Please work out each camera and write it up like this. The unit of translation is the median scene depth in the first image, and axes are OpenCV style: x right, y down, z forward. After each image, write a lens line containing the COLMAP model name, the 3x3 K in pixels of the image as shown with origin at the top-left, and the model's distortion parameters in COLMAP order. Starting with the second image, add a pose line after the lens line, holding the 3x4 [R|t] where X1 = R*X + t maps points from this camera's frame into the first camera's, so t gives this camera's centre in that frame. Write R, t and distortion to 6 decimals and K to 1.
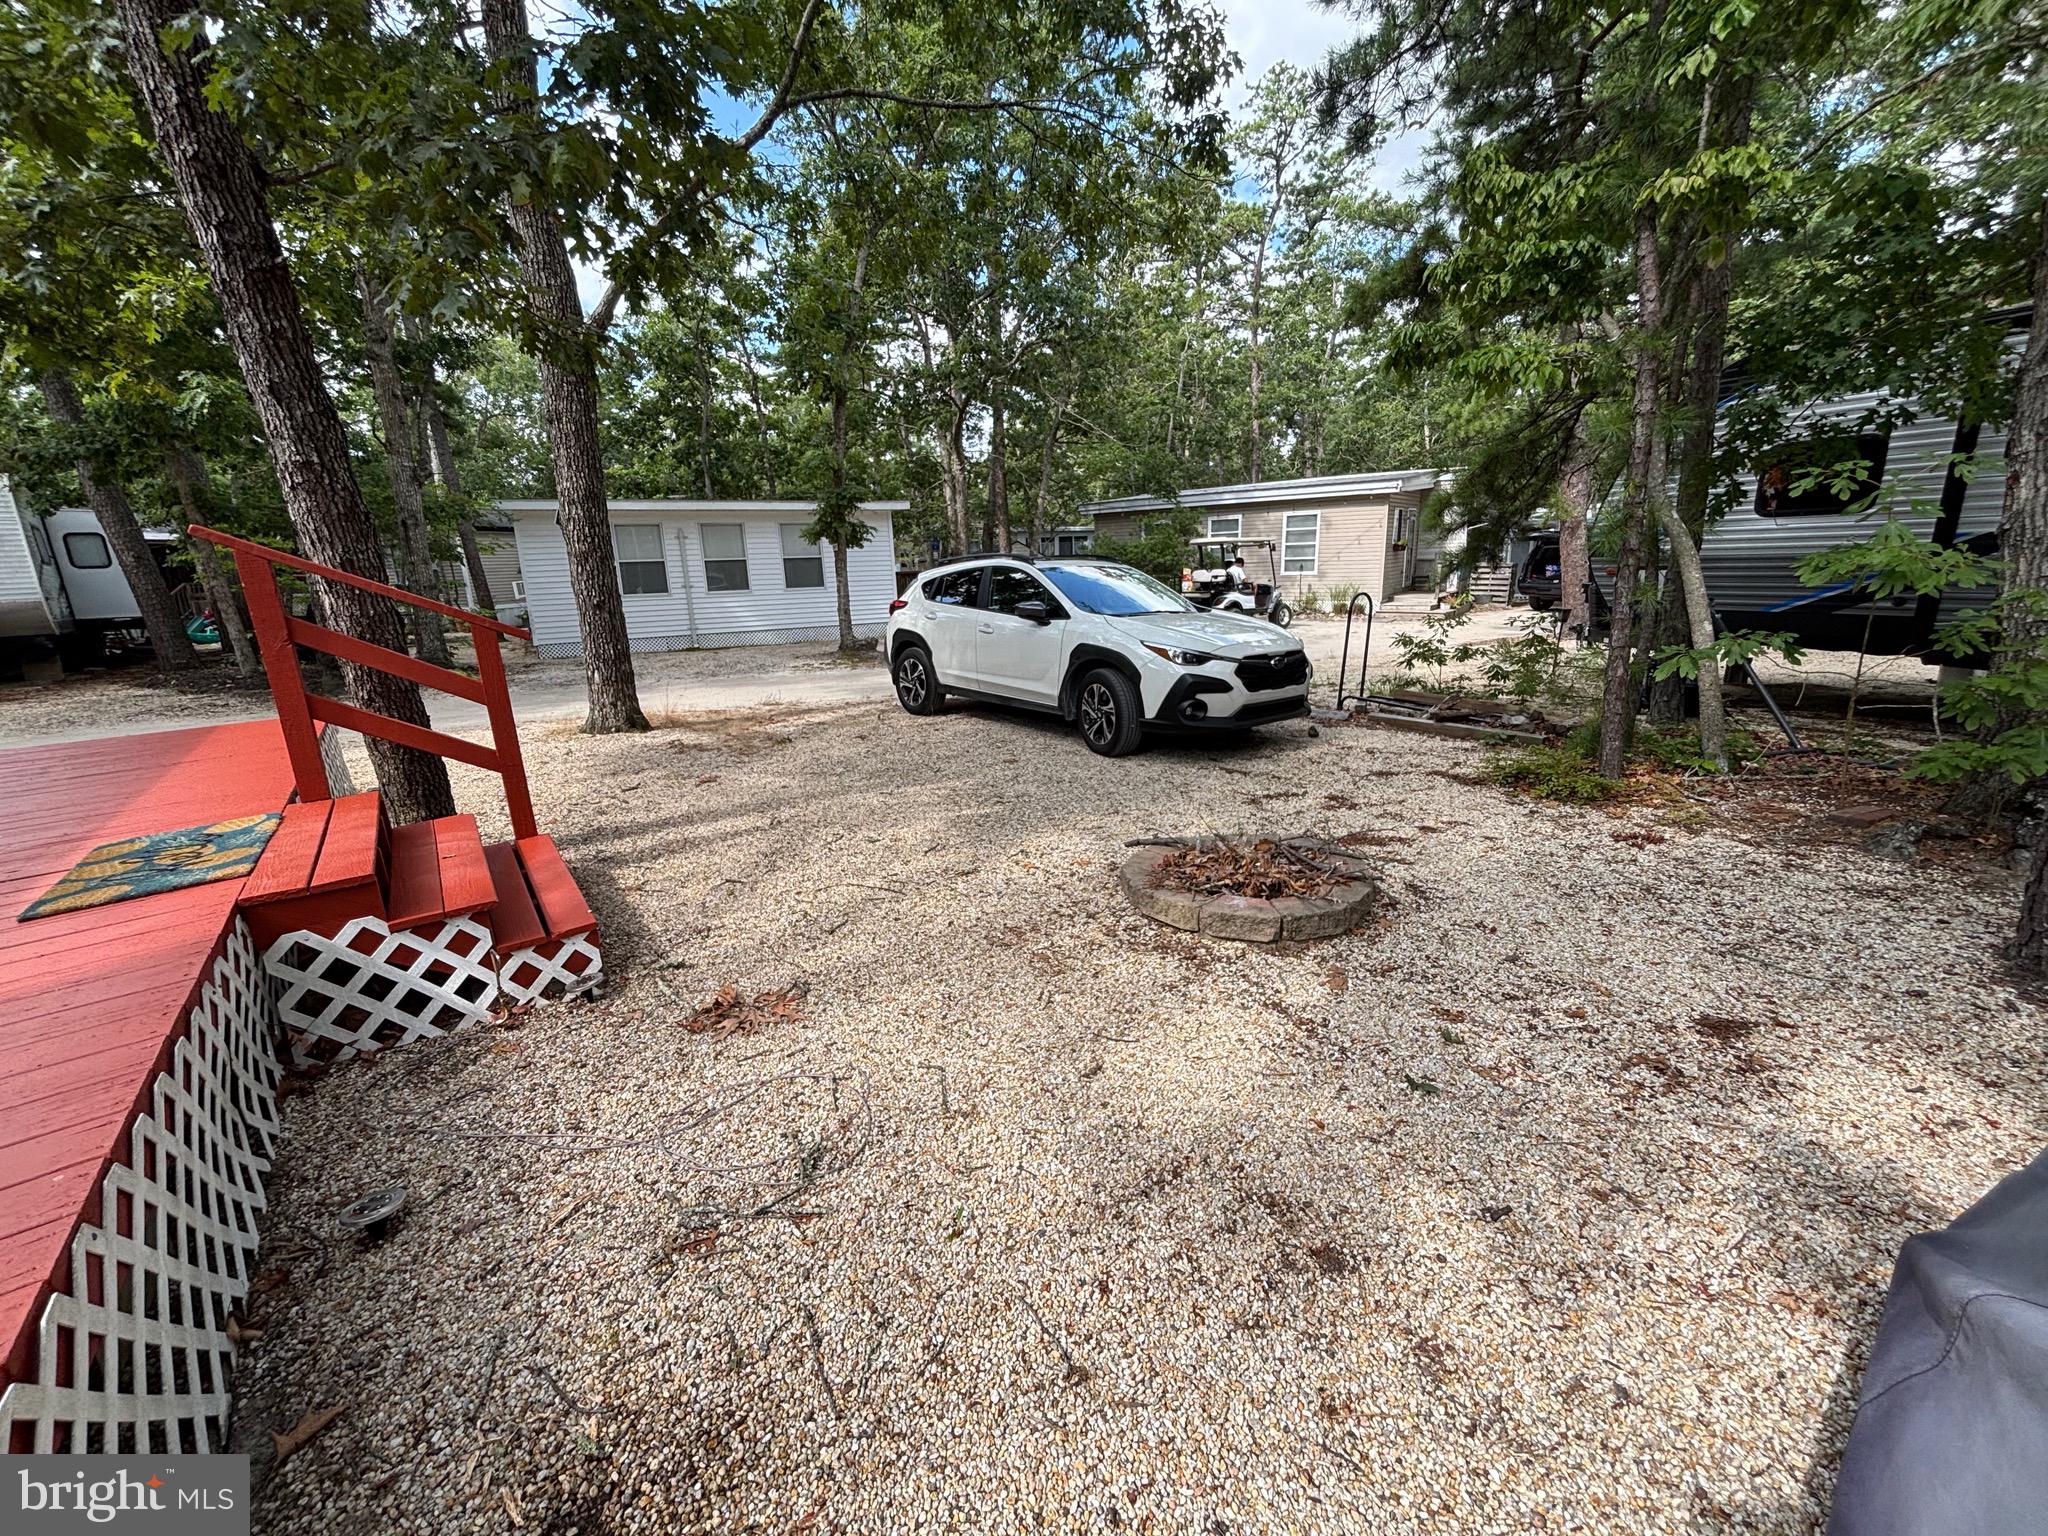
lens RADIAL K [[833.1, 0, 1017.4], [0, 833.1, 781.7], [0, 0, 1]] dist [0.002539, 0.000230]
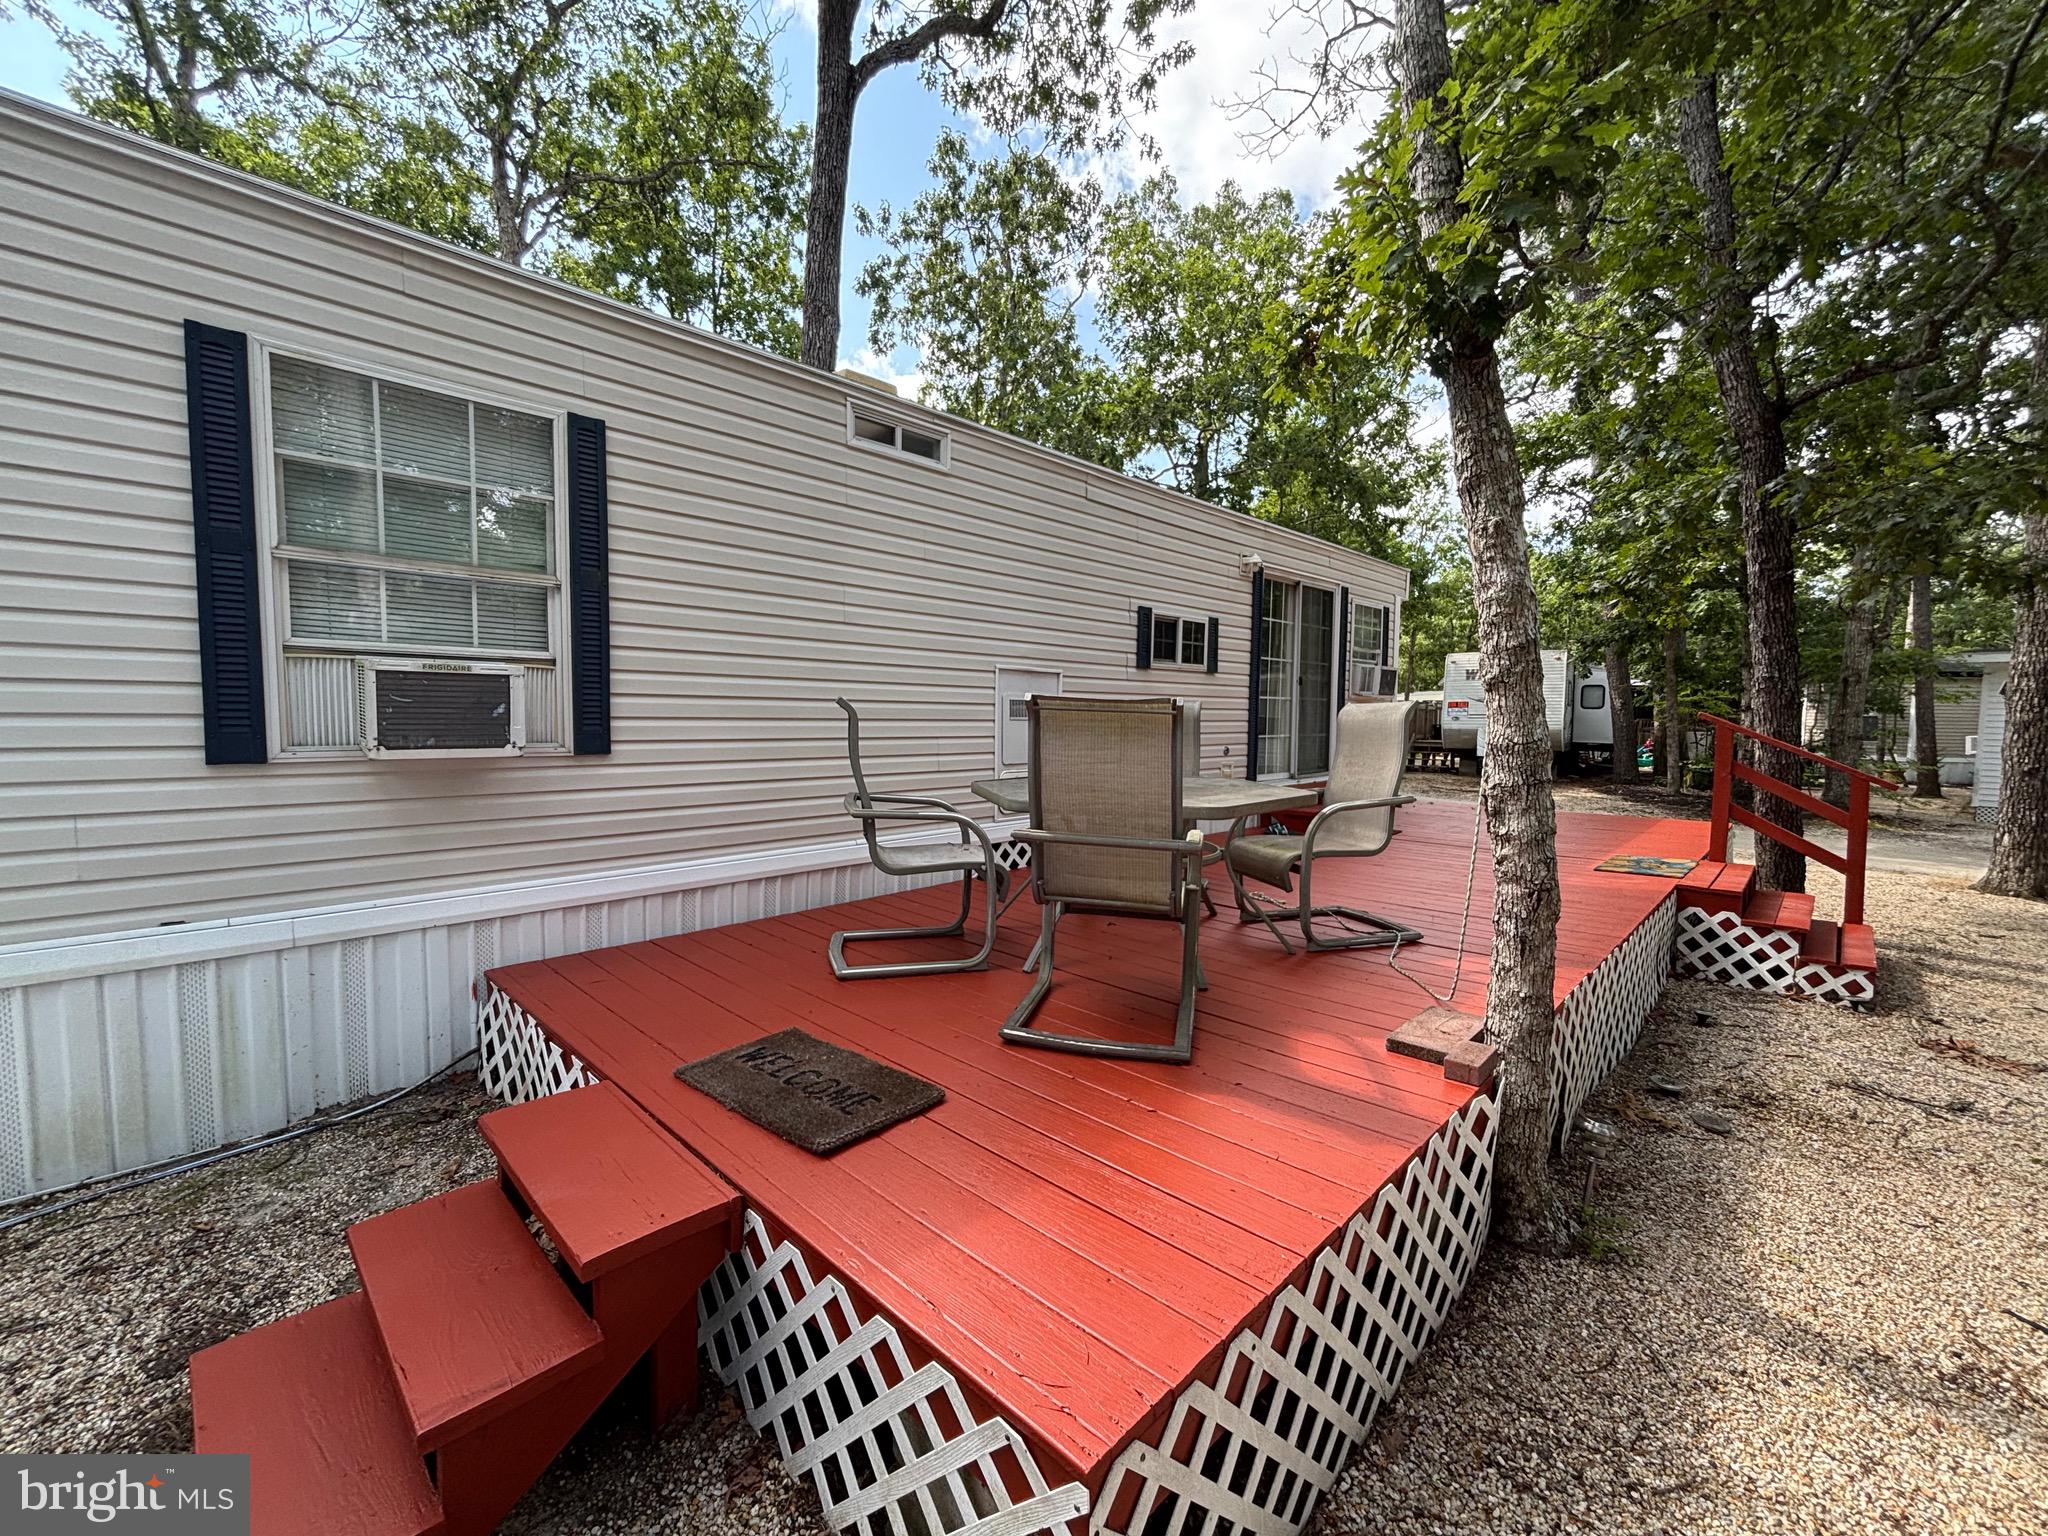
lens RADIAL K [[833.1, 0, 1009.5], [0, 833.1, 770.0], [0, 0, 1]] dist [0.002539, 0.000230]
pose [[0.164320, 0.099661, -0.981360, 0.796509], [-0.258169, 0.964549, 0.054726, 0.159592], [0.952023, 0.244364, 0.184224, -1.012437]]
